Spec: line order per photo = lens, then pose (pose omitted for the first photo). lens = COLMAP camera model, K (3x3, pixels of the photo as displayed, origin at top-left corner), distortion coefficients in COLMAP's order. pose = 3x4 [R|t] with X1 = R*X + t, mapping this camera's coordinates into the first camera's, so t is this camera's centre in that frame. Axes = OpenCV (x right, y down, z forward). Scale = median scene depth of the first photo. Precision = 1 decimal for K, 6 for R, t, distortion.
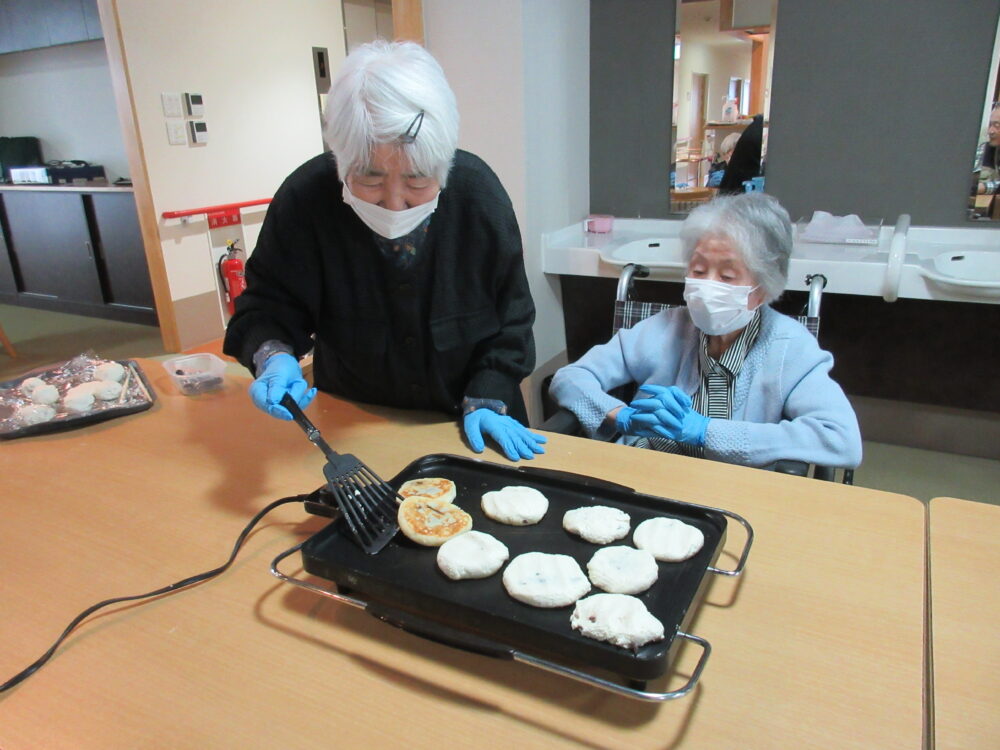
lens RADIAL K [[712.4, 0, 517.6], [0, 712.4, 374.5], [0, 0, 1]] dist [-0.049520, -0.002599]
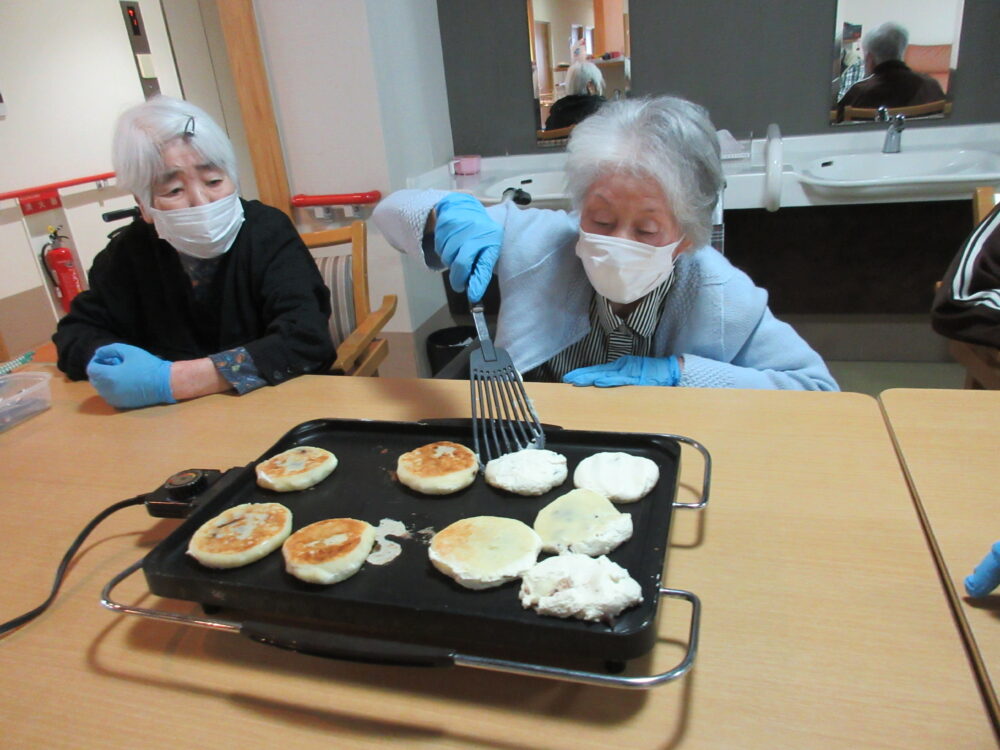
lens RADIAL K [[712.4, 0, 517.6], [0, 712.4, 374.5], [0, 0, 1]] dist [-0.049520, -0.002599]
pose [[0.978267, -0.132929, 0.159137, -0.013940], [0.124798, 0.990361, 0.060086, 0.049137], [-0.165590, -0.038920, 0.985426, 0.204045]]
